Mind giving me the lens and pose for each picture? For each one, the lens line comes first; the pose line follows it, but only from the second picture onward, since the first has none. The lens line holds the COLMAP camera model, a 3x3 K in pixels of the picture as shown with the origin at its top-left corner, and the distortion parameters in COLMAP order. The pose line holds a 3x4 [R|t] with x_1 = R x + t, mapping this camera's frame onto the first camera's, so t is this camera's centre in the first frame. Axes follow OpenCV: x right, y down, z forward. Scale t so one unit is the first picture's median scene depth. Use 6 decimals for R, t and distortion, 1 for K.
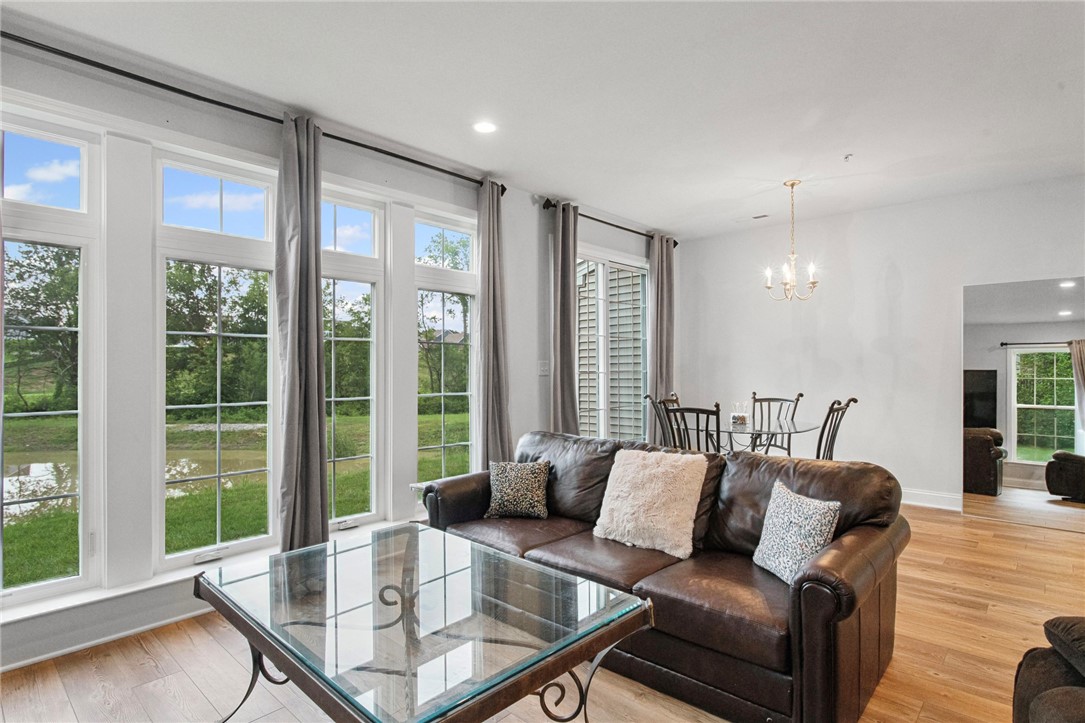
lens RADIAL K [[559.8, 0, 542.6], [0, 559.8, 364.7], [0, 0, 1]] dist [-0.004253, 0.001426]
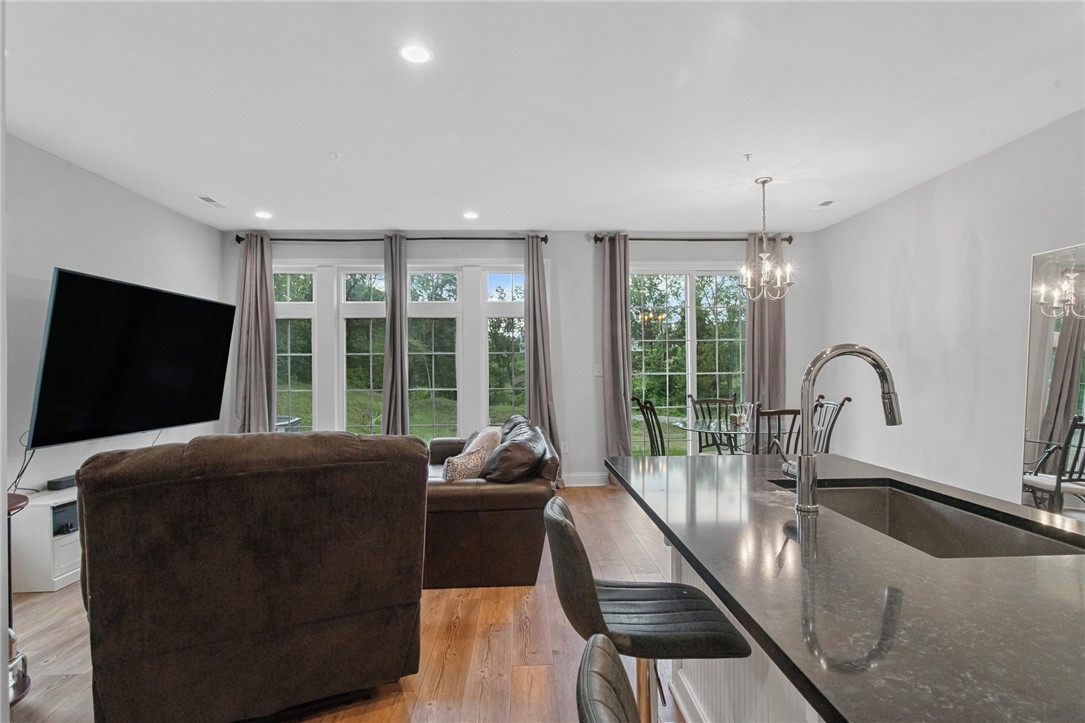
lens RADIAL K [[559.8, 0, 535.5], [0, 559.8, 363.8], [0, 0, 1]] dist [-0.004253, 0.001426]
pose [[0.693524, -0.009697, -0.720368, 0.827877], [0.007809, 0.999952, -0.005942, 0.007208], [0.720391, -0.001504, 0.693566, 0.006247]]
